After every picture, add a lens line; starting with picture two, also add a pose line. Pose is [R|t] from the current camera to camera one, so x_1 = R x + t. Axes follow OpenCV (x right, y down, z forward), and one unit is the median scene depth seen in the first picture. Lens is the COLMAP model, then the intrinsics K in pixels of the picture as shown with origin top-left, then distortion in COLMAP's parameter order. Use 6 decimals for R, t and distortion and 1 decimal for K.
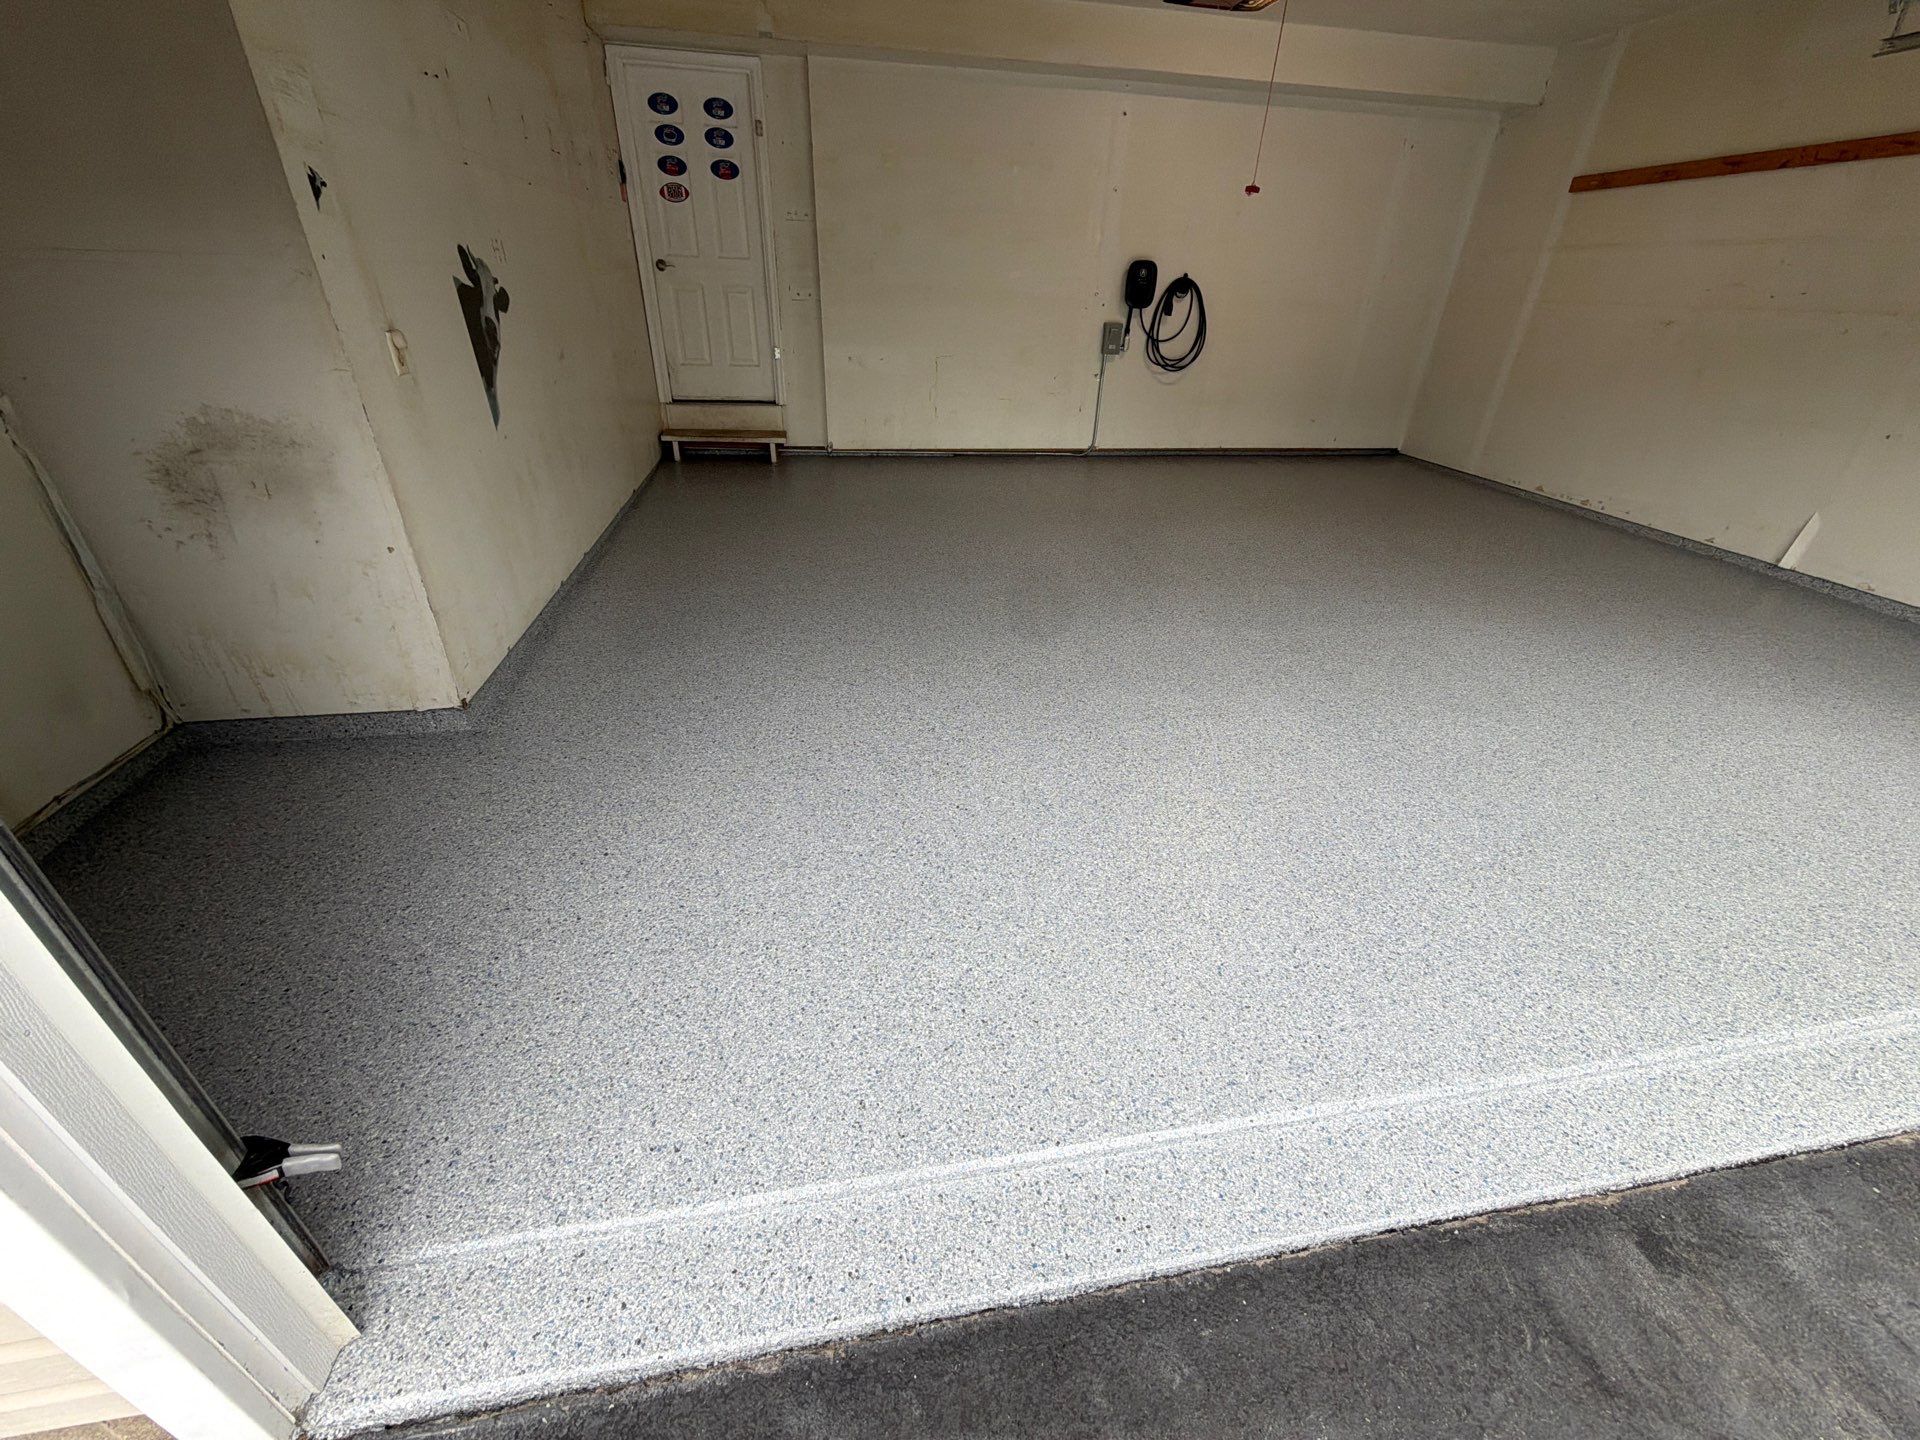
lens RADIAL K [[759.3, 0, 959.5], [0, 759.3, 722.8], [0, 0, 1]] dist [0.000405, -0.000688]
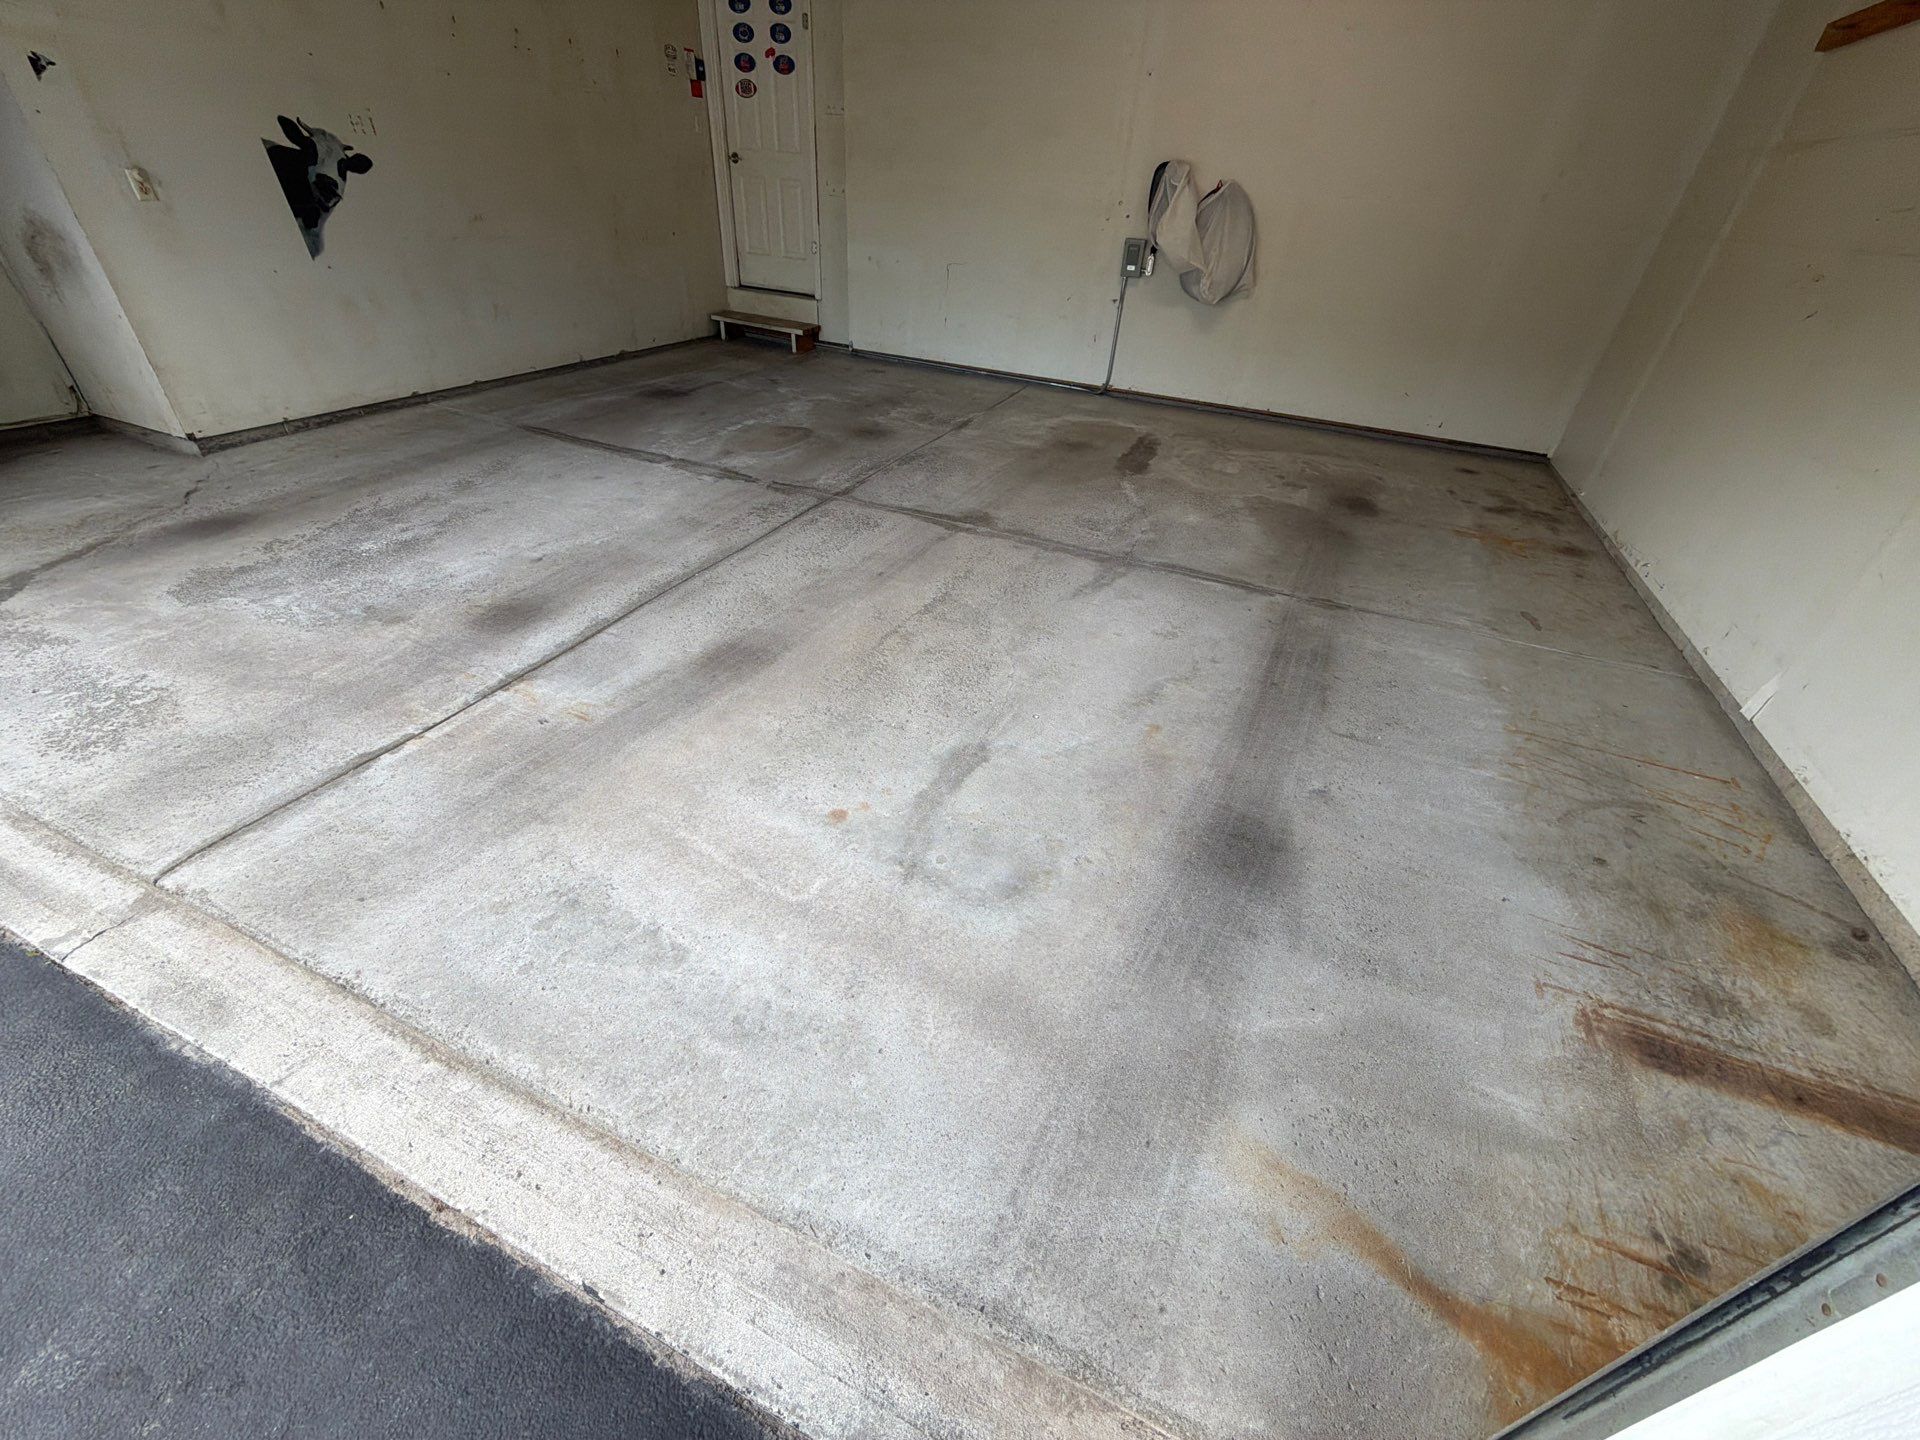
lens RADIAL K [[759.3, 0, 959.5], [0, 759.3, 722.8], [0, 0, 1]] dist [0.000405, -0.000688]
pose [[0.837335, 0.335692, -0.431487, 1.235186], [-0.305577, 0.941855, 0.139756, -0.142123], [0.453313, 0.014830, 0.891228, 0.309564]]
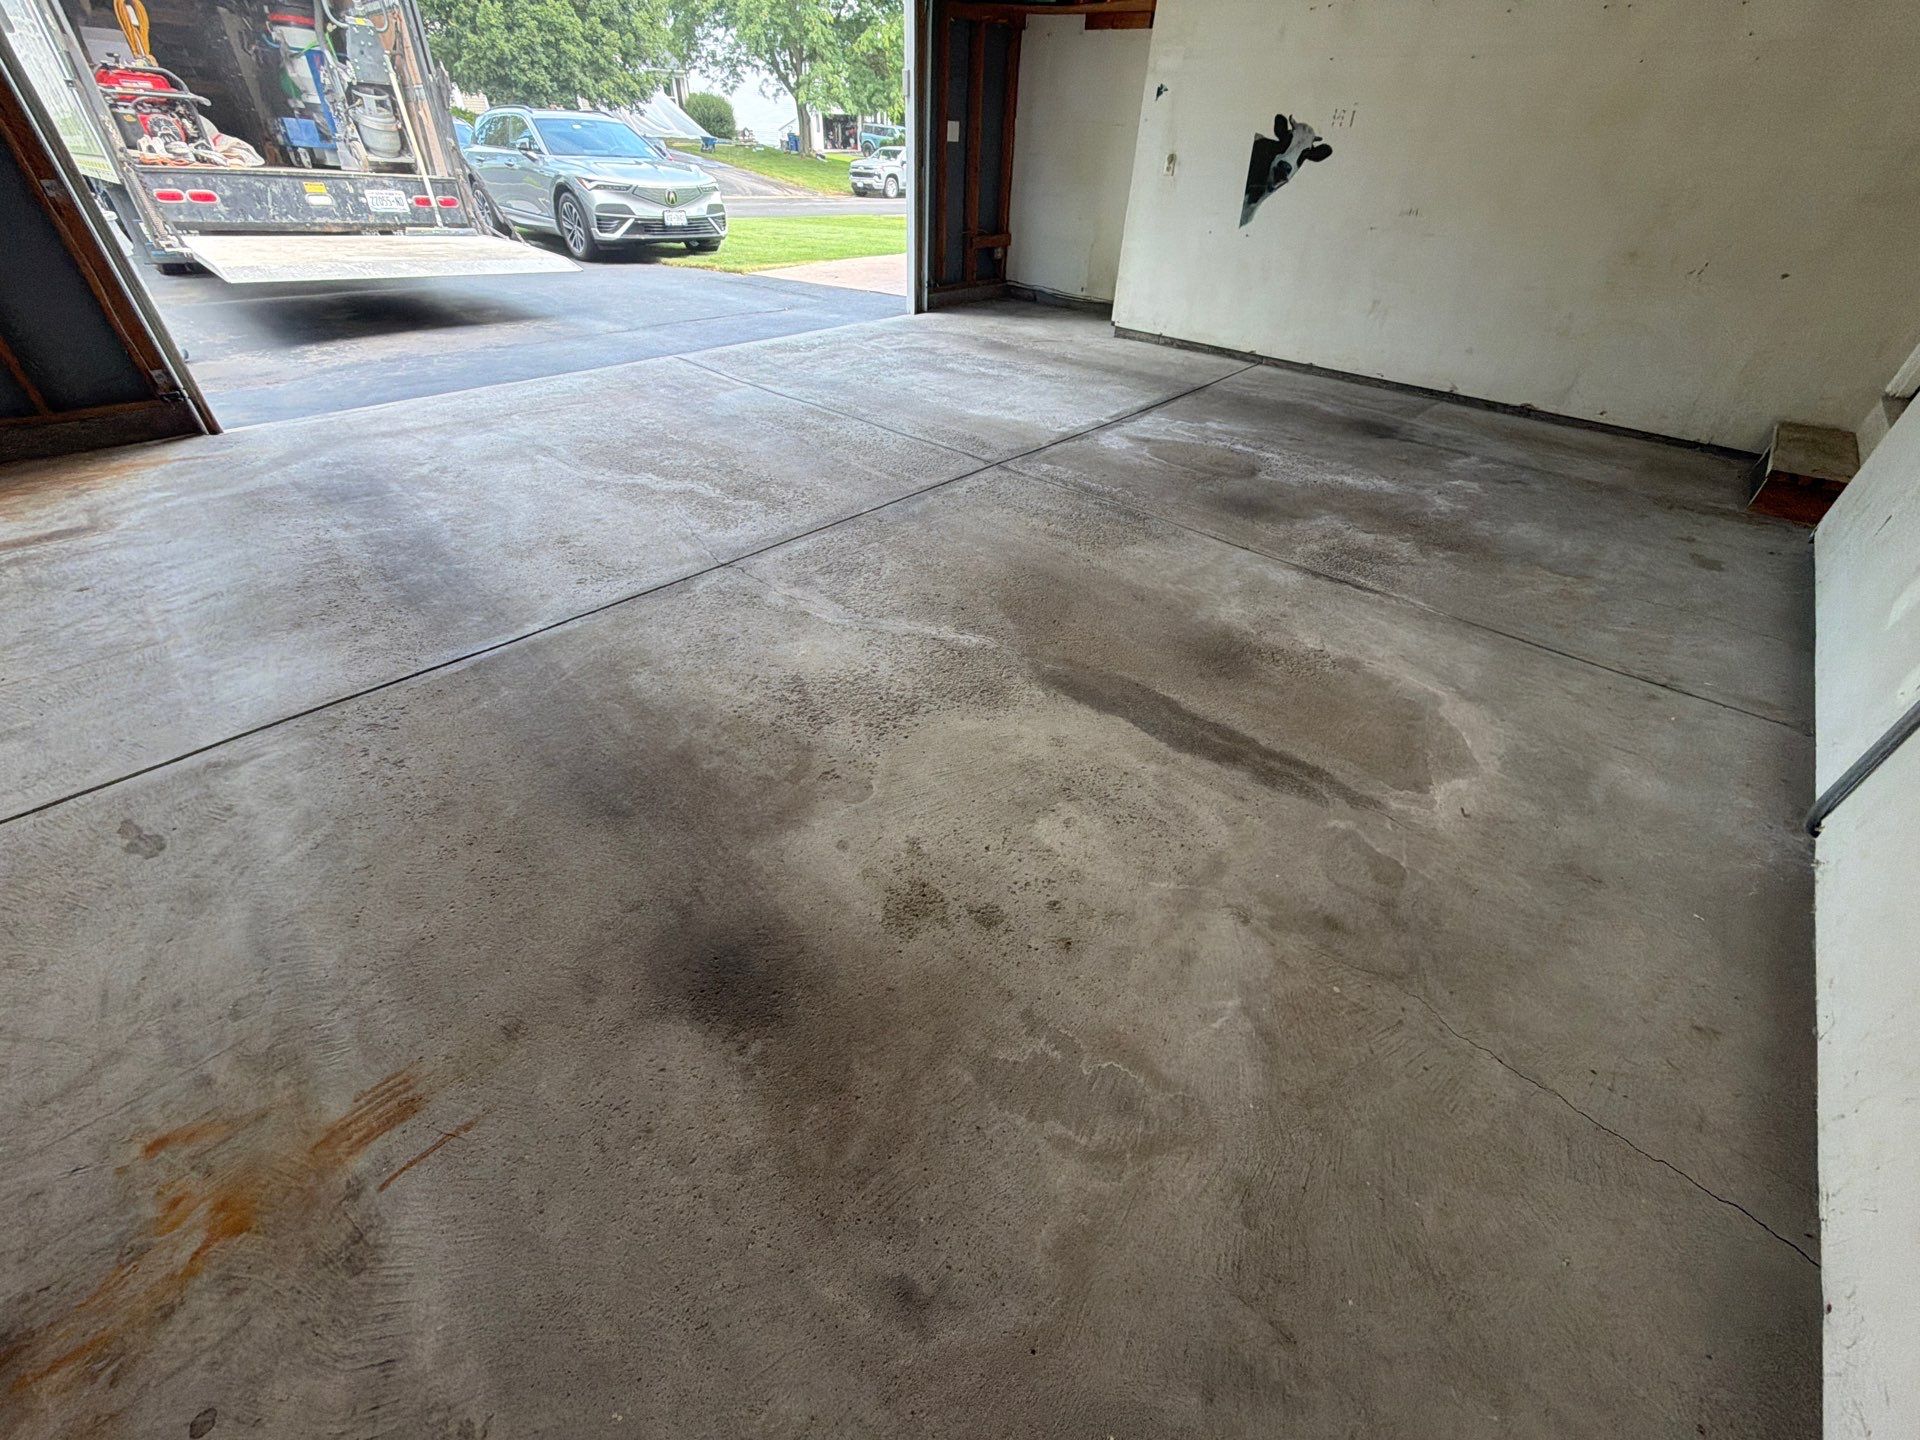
lens RADIAL K [[763.3, 0, 959.6], [0, 763.3, 722.8], [0, 0, 1]] dist [-0.000940, 0.000499]
pose [[-0.786020, 0.334343, -0.519987, 1.190457], [-0.361035, 0.434519, 0.825134, -1.097865], [0.501823, 0.836306, -0.220832, 1.996938]]
